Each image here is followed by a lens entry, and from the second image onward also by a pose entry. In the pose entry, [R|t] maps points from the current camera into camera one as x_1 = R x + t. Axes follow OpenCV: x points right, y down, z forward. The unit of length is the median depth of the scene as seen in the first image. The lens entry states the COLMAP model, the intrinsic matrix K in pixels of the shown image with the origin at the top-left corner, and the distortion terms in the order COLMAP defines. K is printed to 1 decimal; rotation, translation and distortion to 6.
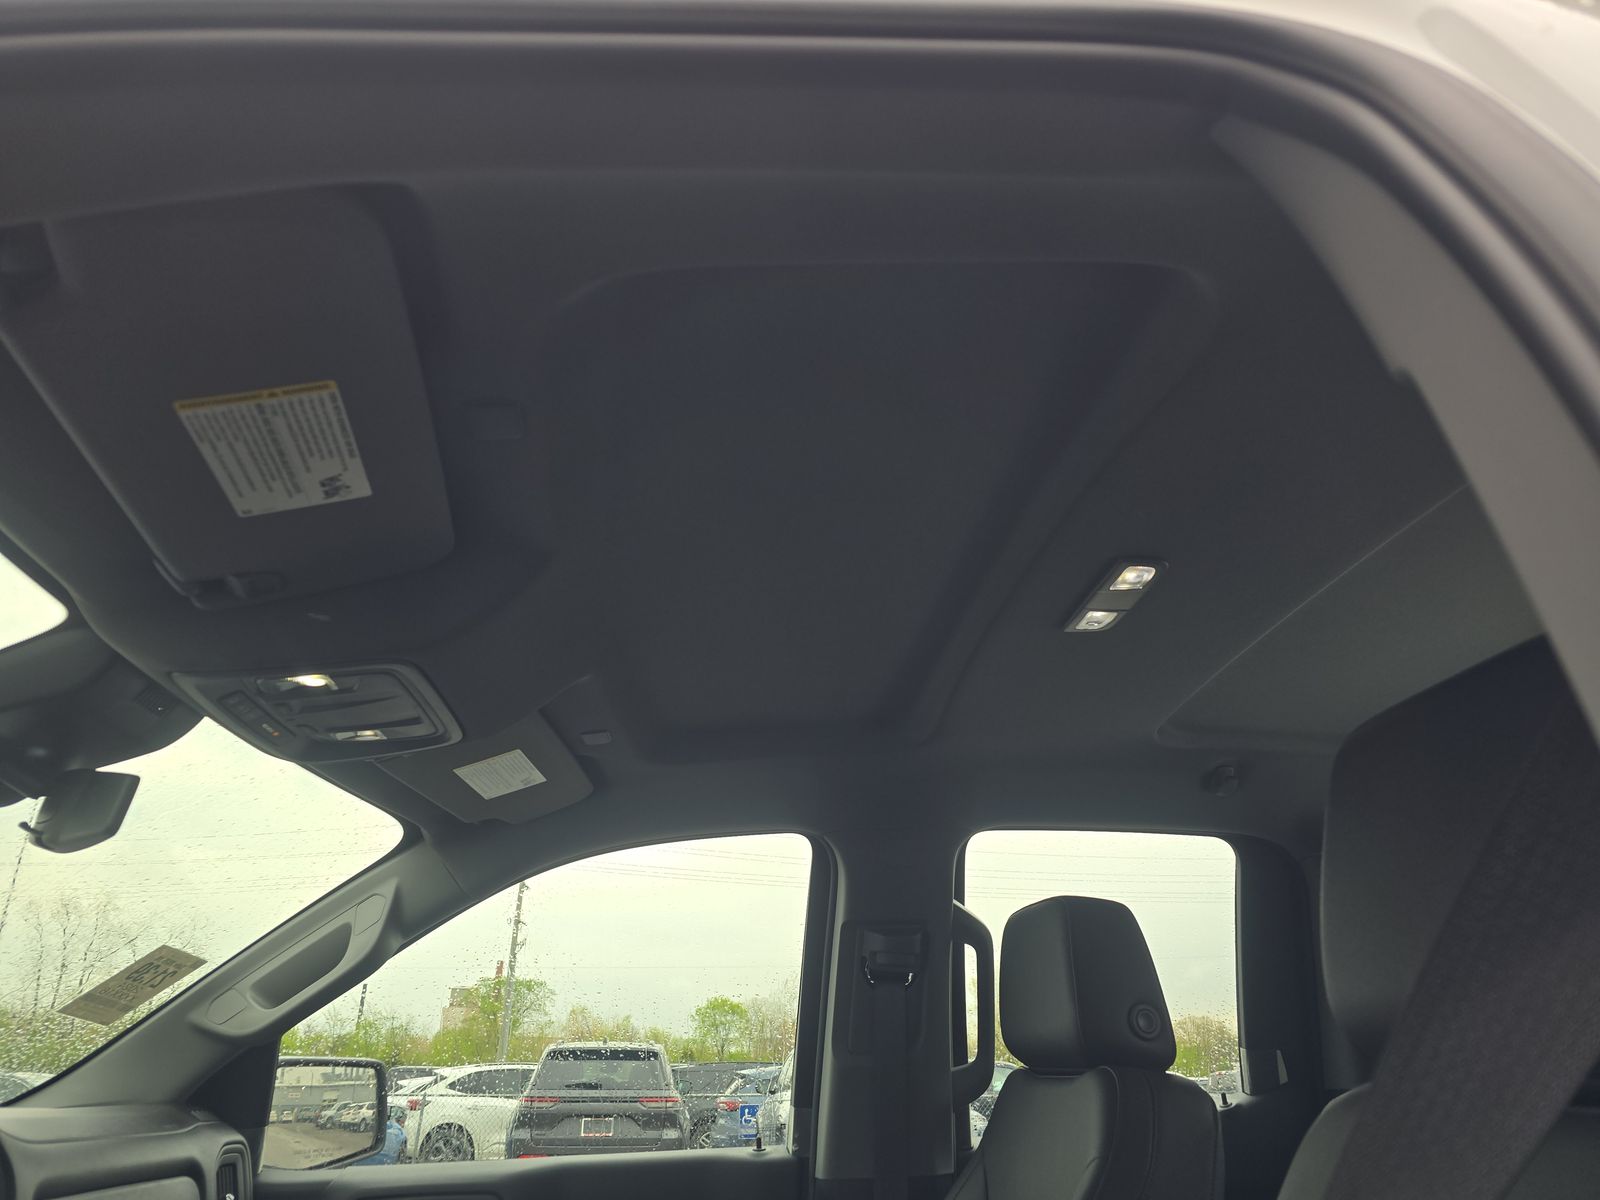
lens RADIAL K [[1041.4, 0, 799.4], [0, 1041.4, 591.0], [0, 0, 1]] dist [0.020585, 0.003623]
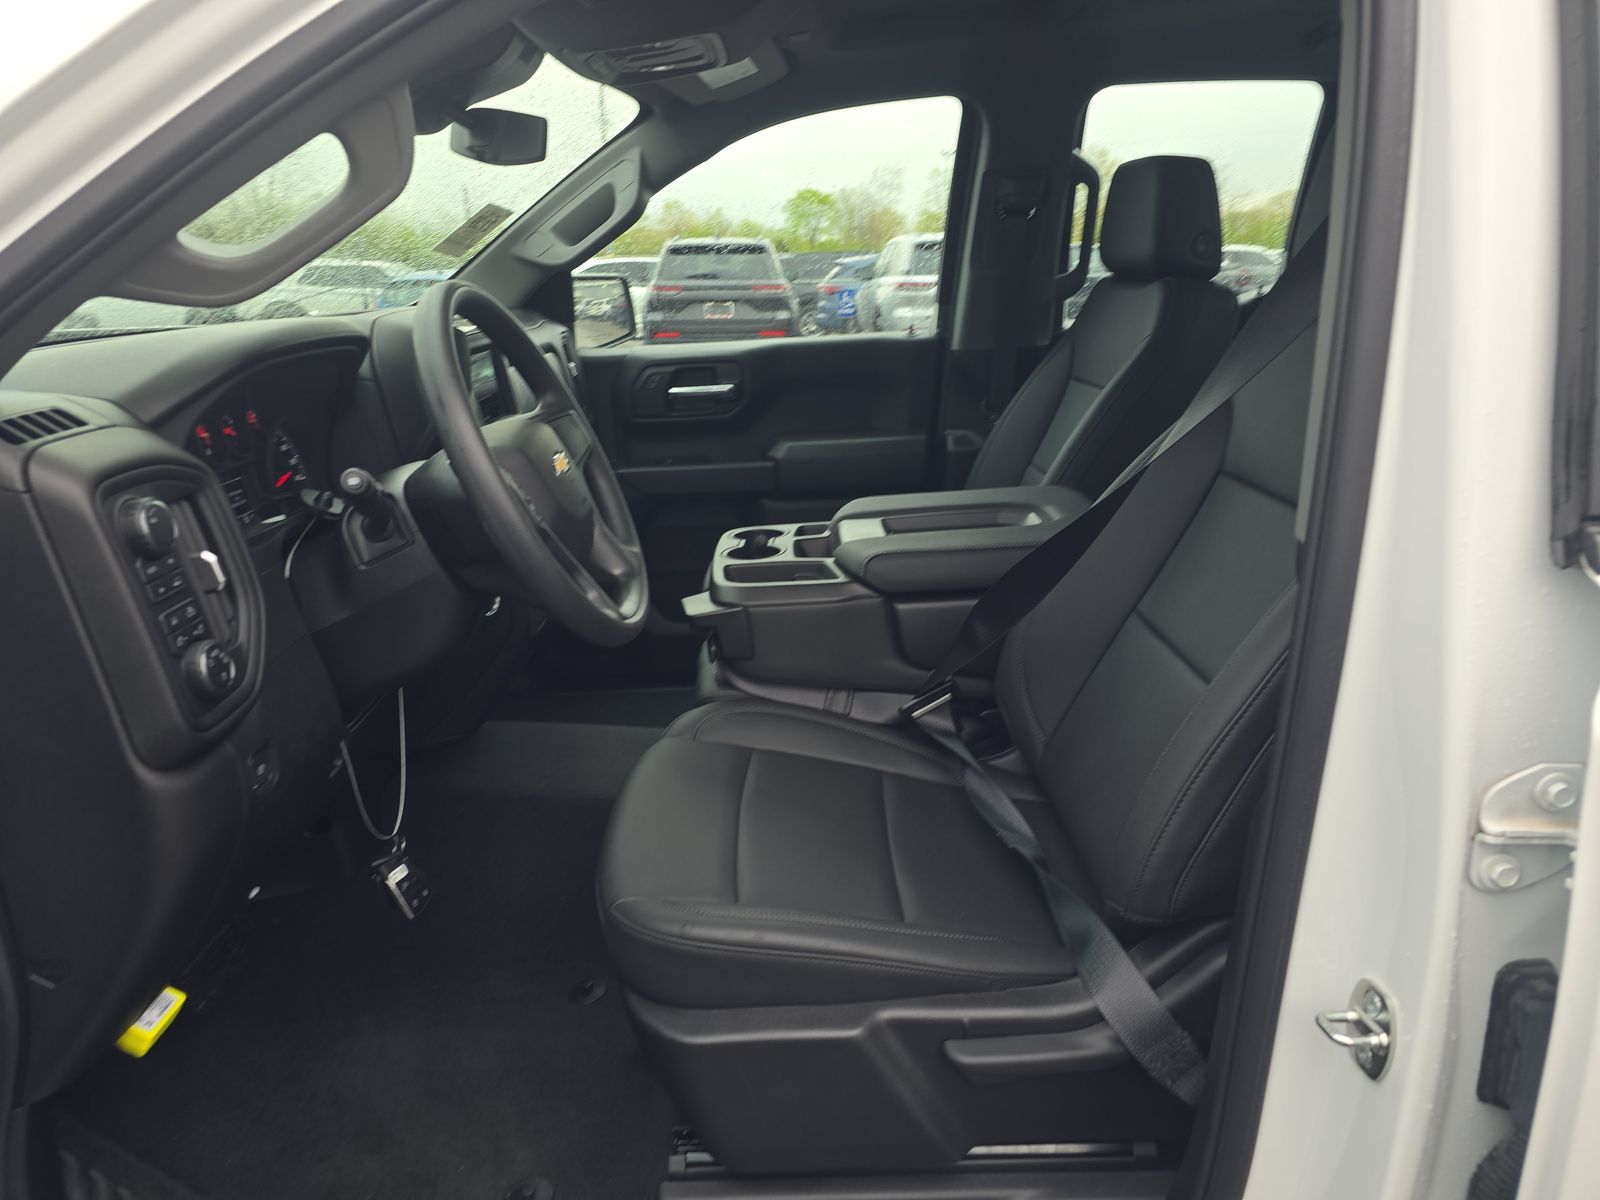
lens RADIAL K [[1041.4, 0, 799.4], [0, 1041.4, 591.0], [0, 0, 1]] dist [0.020585, 0.003623]
pose [[0.996510, 0.006227, -0.083240, -0.067649], [0.051489, 0.739045, 0.671685, -0.160225], [0.065701, -0.673627, 0.736145, -0.278516]]
